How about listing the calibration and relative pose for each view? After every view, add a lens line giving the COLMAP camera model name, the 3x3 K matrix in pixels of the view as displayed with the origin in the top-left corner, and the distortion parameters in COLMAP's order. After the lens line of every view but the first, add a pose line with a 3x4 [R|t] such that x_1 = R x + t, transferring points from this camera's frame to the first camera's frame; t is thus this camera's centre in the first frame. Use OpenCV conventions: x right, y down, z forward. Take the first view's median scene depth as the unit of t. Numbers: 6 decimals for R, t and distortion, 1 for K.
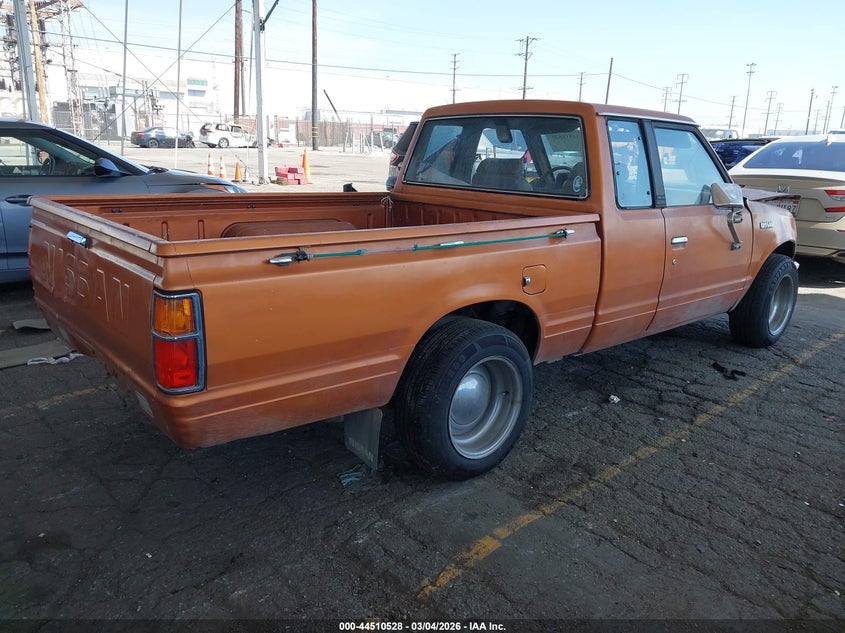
lens RADIAL K [[667.6, 0, 422.5], [0, 667.6, 316.5], [0, 0, 1]] dist [0.052002, -0.004135]
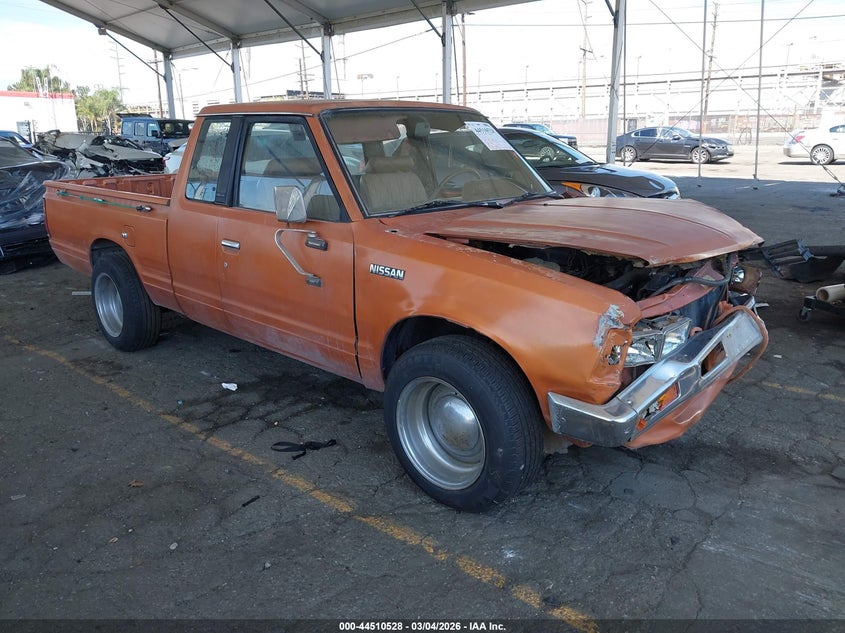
lens RADIAL K [[667.6, 0, 422.5], [0, 667.6, 316.5], [0, 0, 1]] dist [0.052002, -0.004135]
pose [[0.053178, 0.234832, -0.970580, 1.236783], [-0.224175, 0.949955, 0.217559, -0.262330], [0.973097, 0.206011, 0.103160, 1.115397]]
